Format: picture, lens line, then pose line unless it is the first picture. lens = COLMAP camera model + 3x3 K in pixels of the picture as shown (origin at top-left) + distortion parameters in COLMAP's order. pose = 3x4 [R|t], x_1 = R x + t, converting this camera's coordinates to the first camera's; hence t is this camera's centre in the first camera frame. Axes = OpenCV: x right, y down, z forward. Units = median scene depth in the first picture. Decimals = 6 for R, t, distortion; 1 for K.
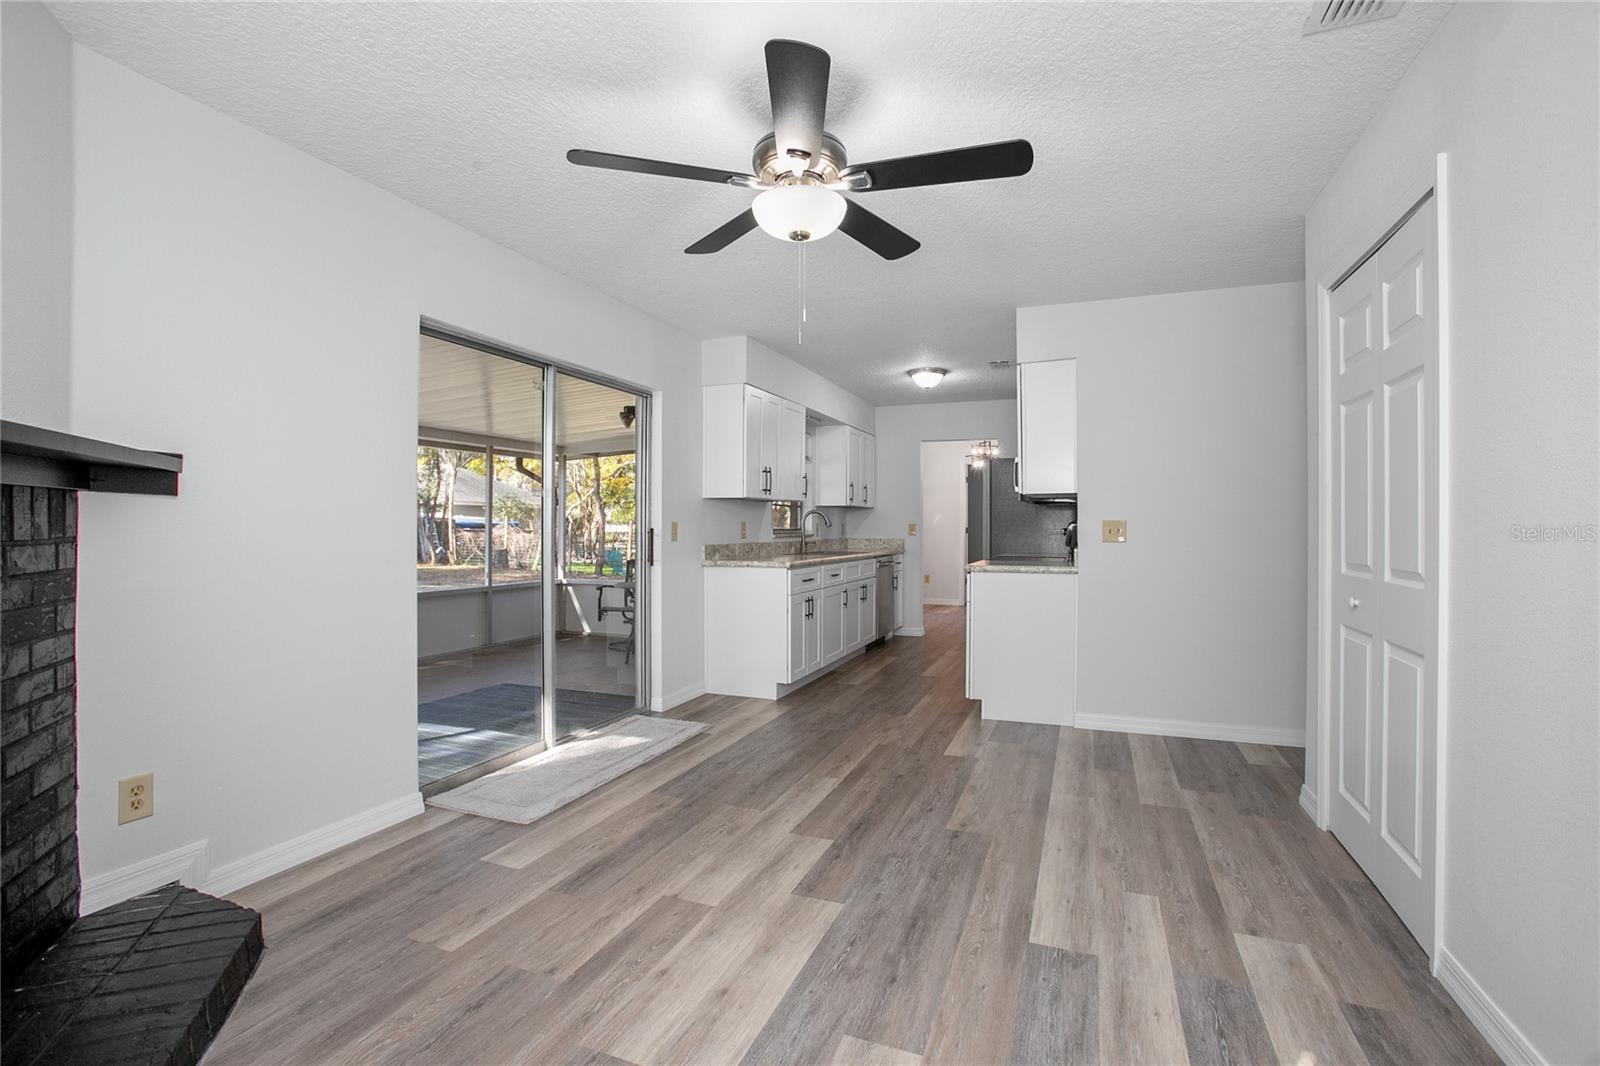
lens RADIAL K [[716.3, 0, 800.2], [0, 716.3, 527.7], [0, 0, 1]] dist [-0.034182, 0.006325]
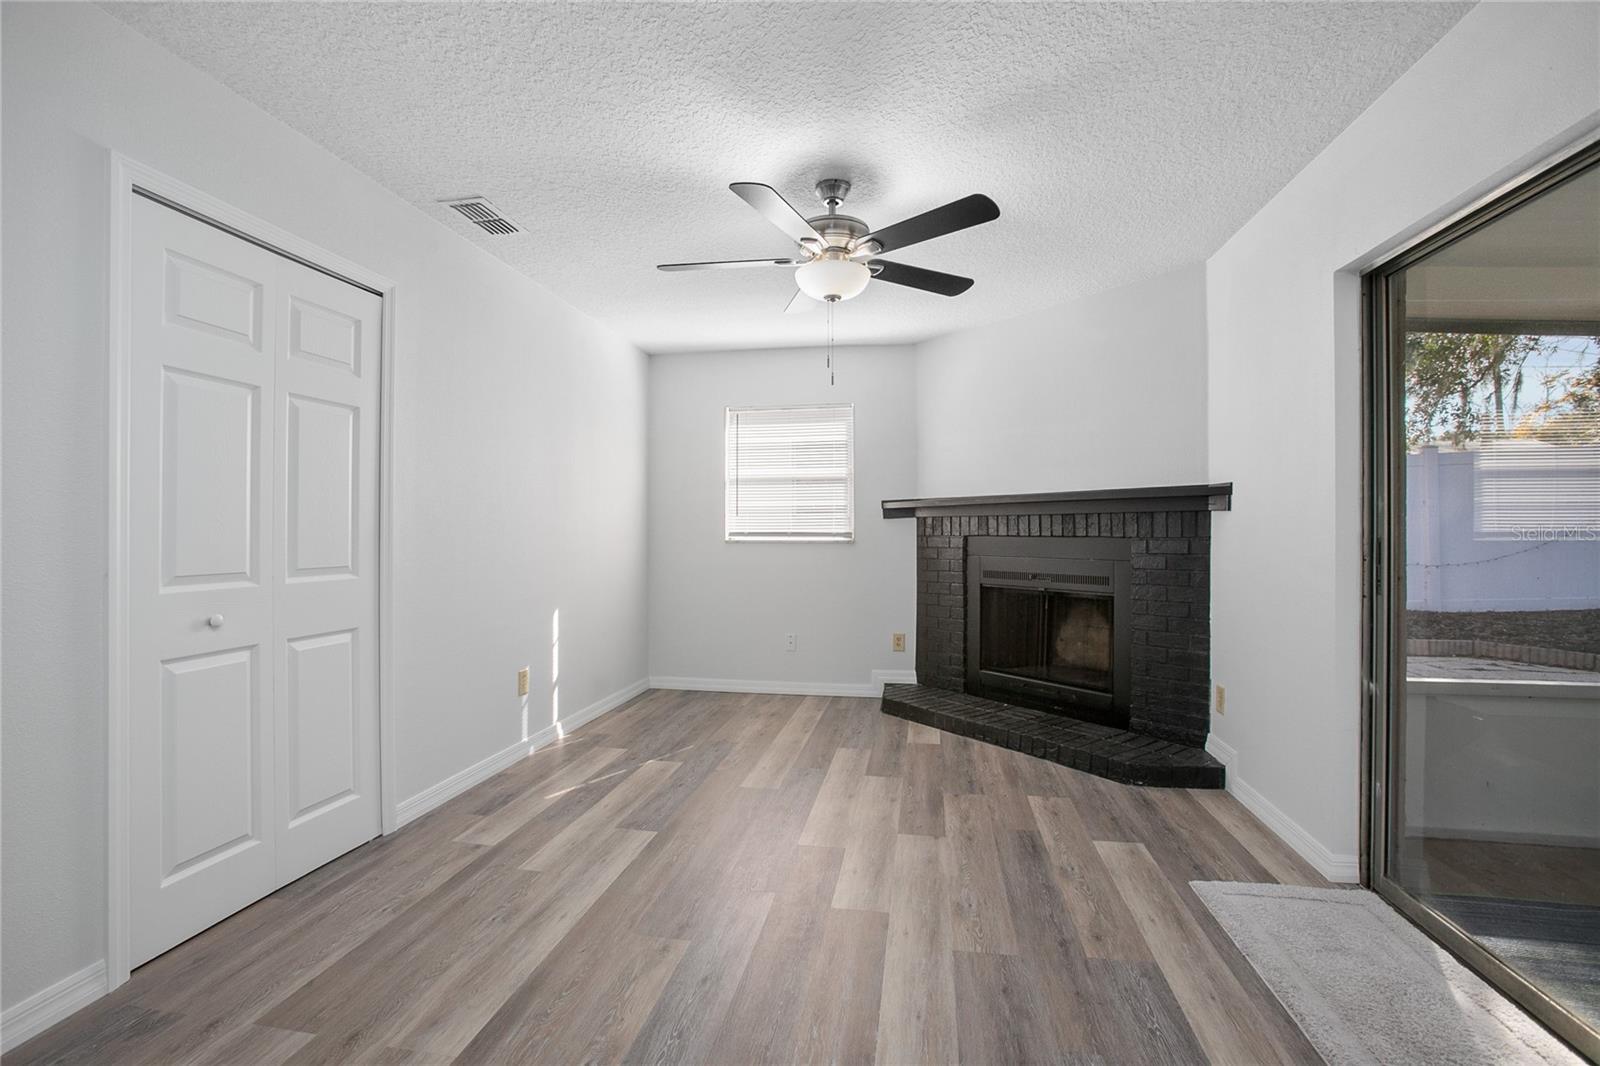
lens RADIAL K [[716.3, 0, 794.3], [0, 716.3, 529.3], [0, 0, 1]] dist [-0.034182, 0.006325]
pose [[-0.979396, -0.001771, -0.201941, 0.273433], [-0.001977, 0.999998, 0.000817, -0.004004], [0.201939, 0.001200, -0.979397, 1.914568]]
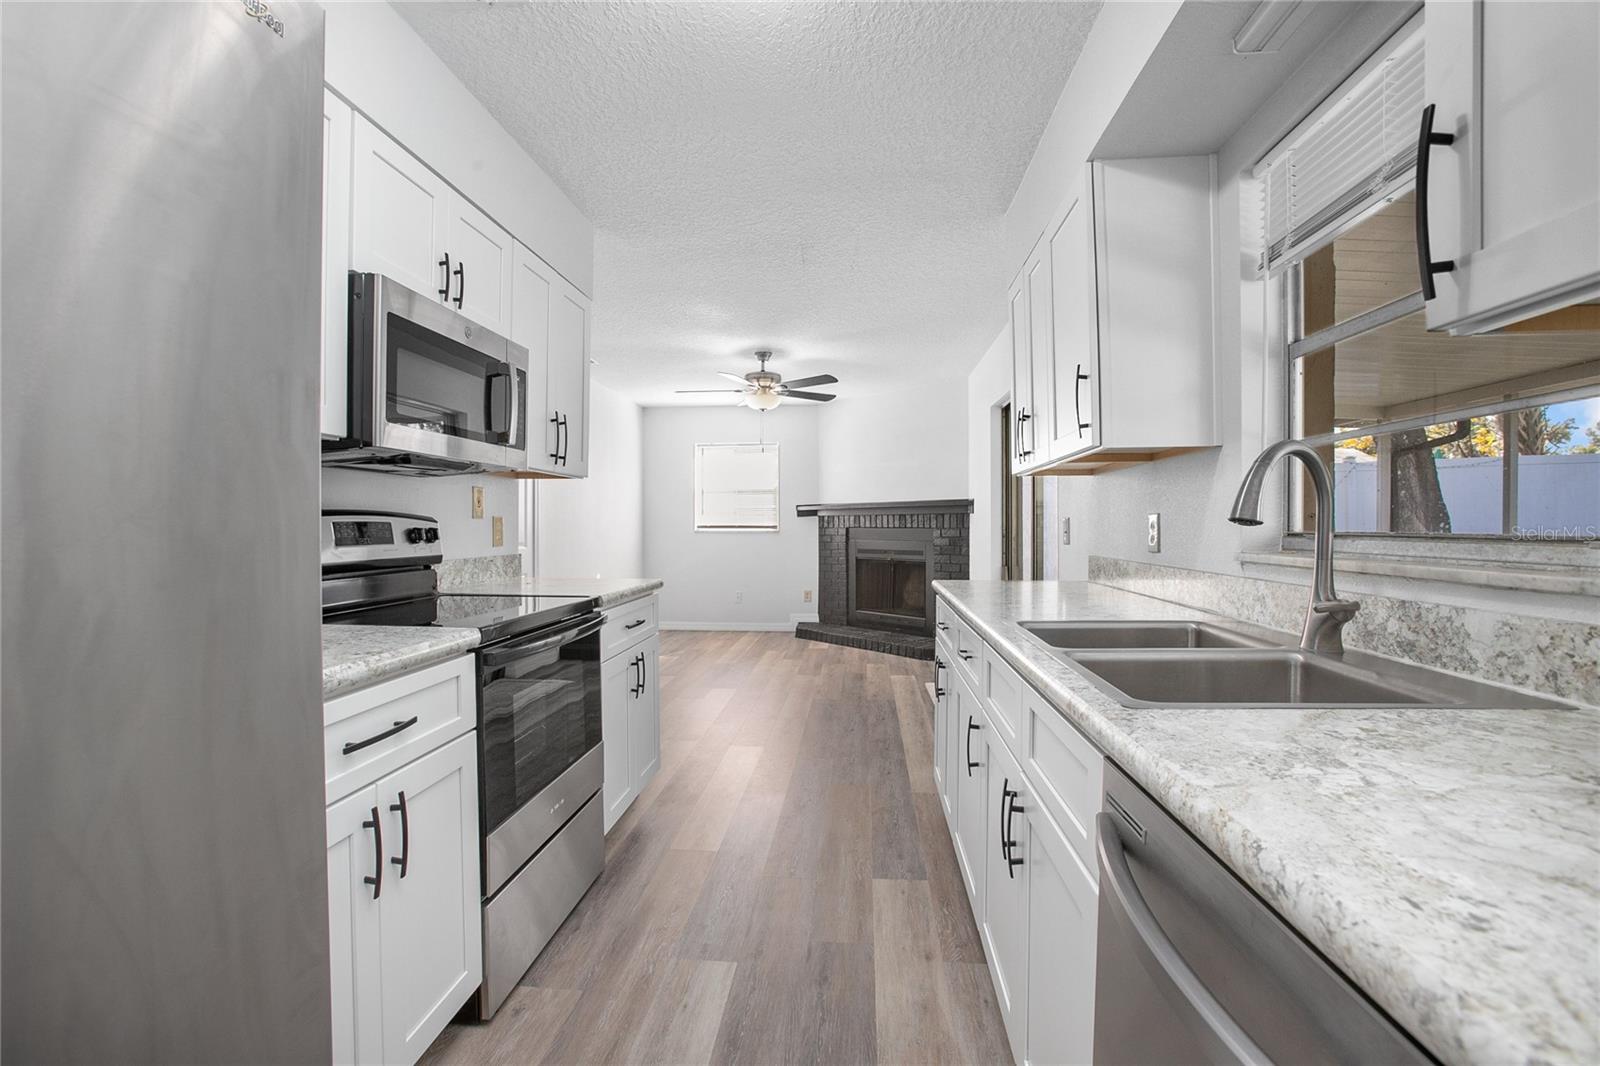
lens RADIAL K [[716.3, 0, 795.6], [0, 716.3, 527.4], [0, 0, 1]] dist [-0.034182, 0.006325]
pose [[-0.957326, 0.000950, -0.289007, 0.340559], [-0.000645, 0.999985, 0.005424, -0.003938], [0.289008, 0.005379, -0.957312, 2.189243]]
